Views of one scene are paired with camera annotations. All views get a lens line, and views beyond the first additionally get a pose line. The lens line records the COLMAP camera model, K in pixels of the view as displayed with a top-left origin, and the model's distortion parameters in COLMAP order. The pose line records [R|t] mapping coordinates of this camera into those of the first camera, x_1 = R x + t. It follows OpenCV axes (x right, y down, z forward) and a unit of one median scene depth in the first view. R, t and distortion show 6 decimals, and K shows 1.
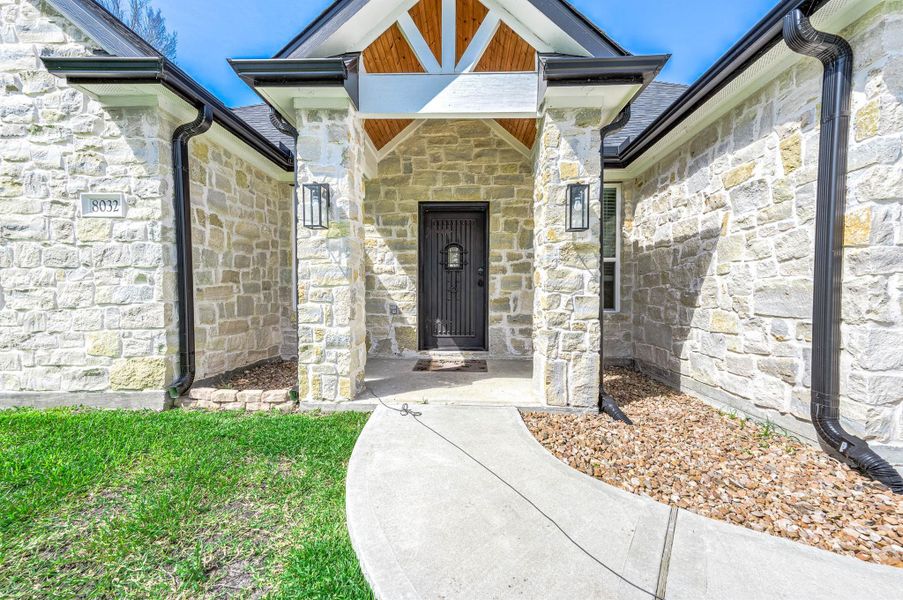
lens RADIAL K [[331.9, 0, 451.5], [0, 331.9, 300.0], [0, 0, 1]] dist [0.010421, 0.000036]
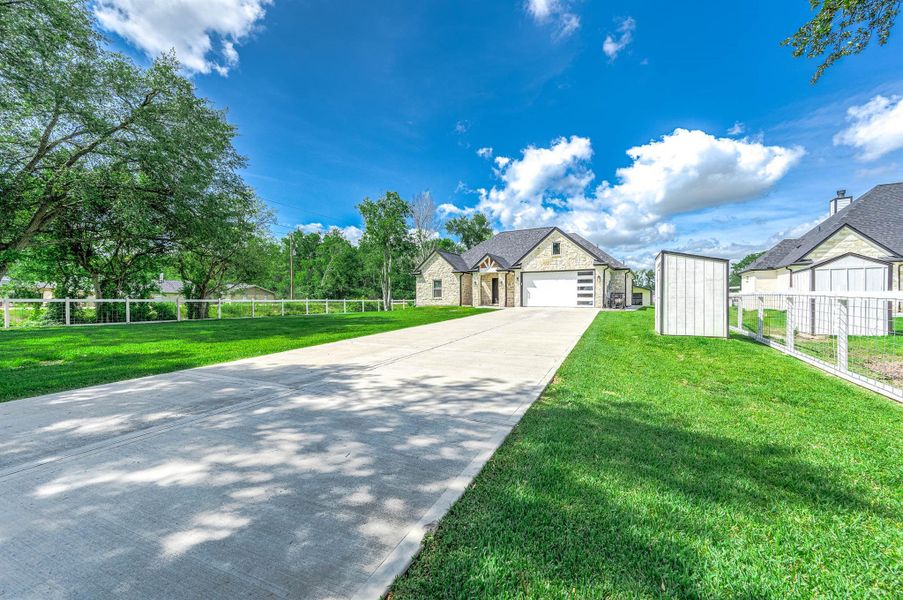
lens RADIAL K [[331.9, 0, 451.5], [0, 331.9, 300.0], [0, 0, 1]] dist [0.010421, 0.000036]
pose [[0.882044, 0.001942, -0.471163, 3.104758], [-0.005225, 0.999970, -0.005661, 0.190954], [0.471138, 0.007455, 0.882028, -6.830004]]
